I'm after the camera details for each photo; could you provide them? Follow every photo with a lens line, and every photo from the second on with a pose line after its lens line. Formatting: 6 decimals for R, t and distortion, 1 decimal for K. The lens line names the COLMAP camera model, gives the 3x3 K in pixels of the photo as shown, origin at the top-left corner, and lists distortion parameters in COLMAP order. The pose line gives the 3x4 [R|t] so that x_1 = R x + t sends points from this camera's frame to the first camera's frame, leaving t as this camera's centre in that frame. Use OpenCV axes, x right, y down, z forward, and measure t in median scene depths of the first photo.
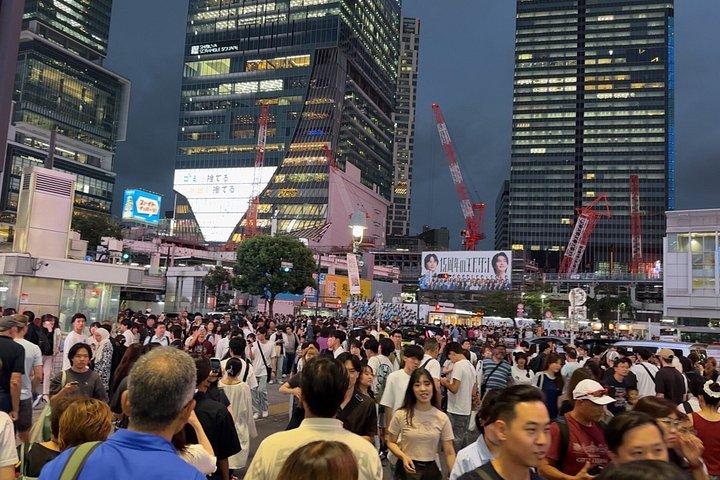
lens RADIAL K [[608.5, 0, 360.0], [0, 608.5, 240.0], [0, 0, 1]] dist [0.047132, -0.010311]
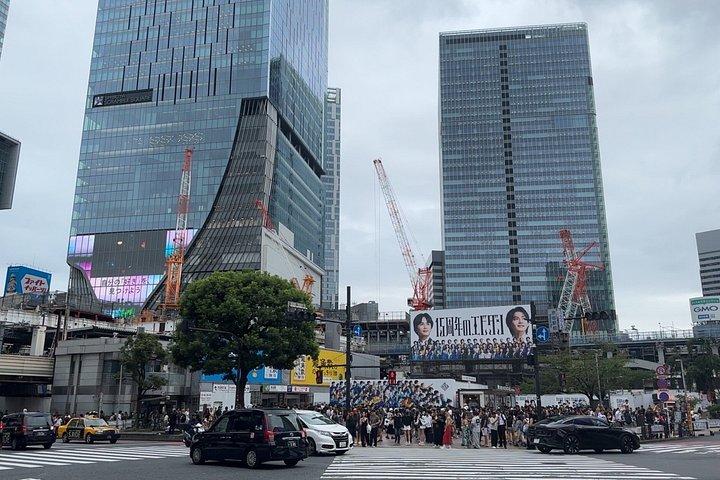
lens RADIAL K [[608.5, 0, 360.0], [0, 608.5, 240.0], [0, 0, 1]] dist [0.047132, -0.010311]
pose [[0.988765, -0.015239, 0.148698, -0.078784], [0.034847, 0.990879, -0.130172, 0.029380], [-0.145358, 0.133892, 0.980278, 0.255115]]
